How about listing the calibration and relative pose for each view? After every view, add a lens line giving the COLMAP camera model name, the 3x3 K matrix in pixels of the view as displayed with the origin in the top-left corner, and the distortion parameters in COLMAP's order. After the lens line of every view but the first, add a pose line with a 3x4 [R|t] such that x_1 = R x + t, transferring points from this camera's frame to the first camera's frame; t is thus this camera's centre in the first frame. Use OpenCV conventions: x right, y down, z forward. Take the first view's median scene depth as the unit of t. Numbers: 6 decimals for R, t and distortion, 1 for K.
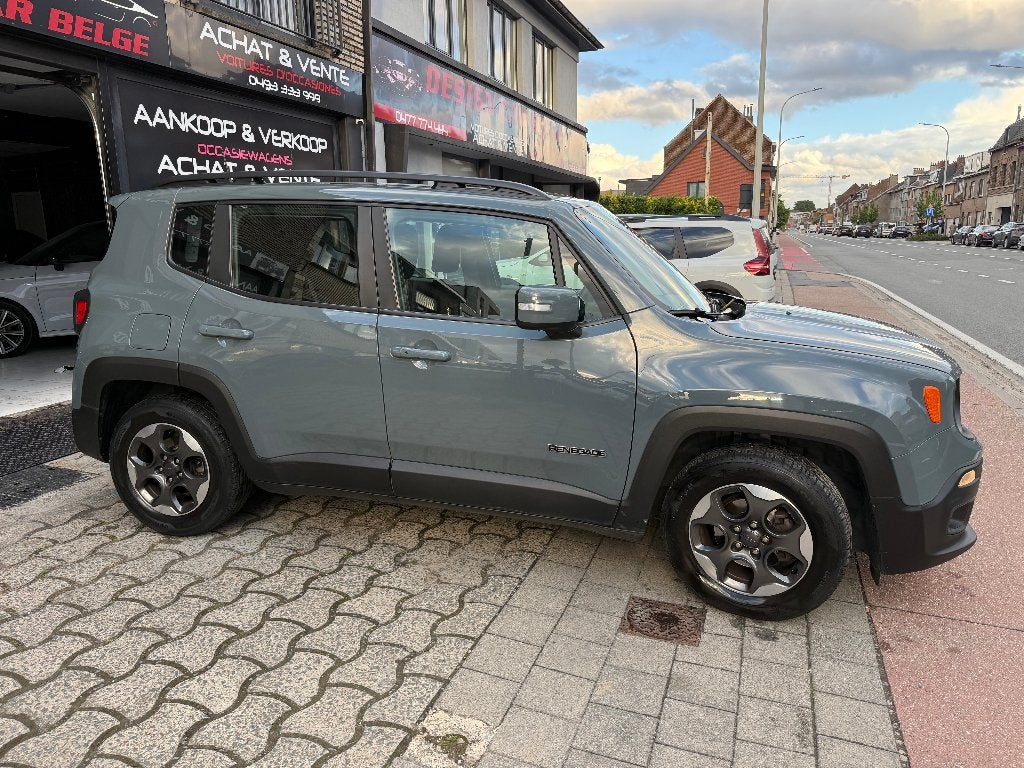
lens RADIAL K [[722.5, 0, 512.0], [0, 722.5, 384.0], [0, 0, 1]] dist [-0.001067, 0.004201]
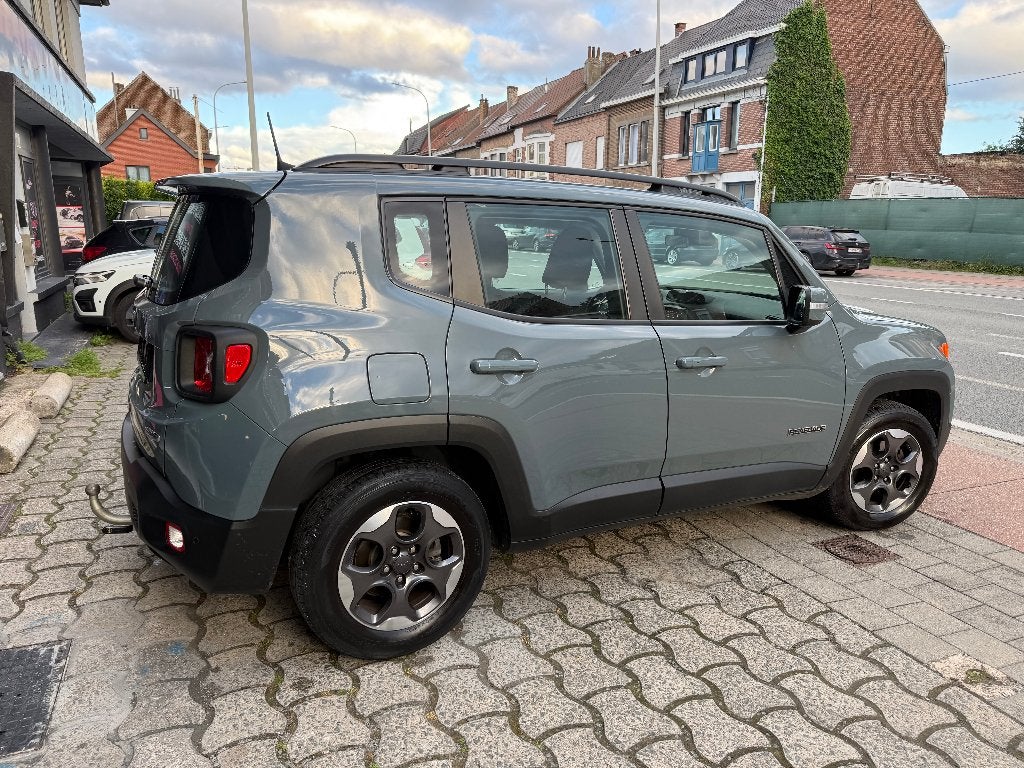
lens RADIAL K [[727.3, 0, 513.0], [0, 727.3, 368.7], [0, 0, 1]] dist [-0.001532, 0.000633]
pose [[0.723551, -0.119090, 0.679920, -0.932930], [0.124574, 0.991360, 0.041071, -0.099021], [-0.678937, 0.054983, 0.732135, 0.417248]]
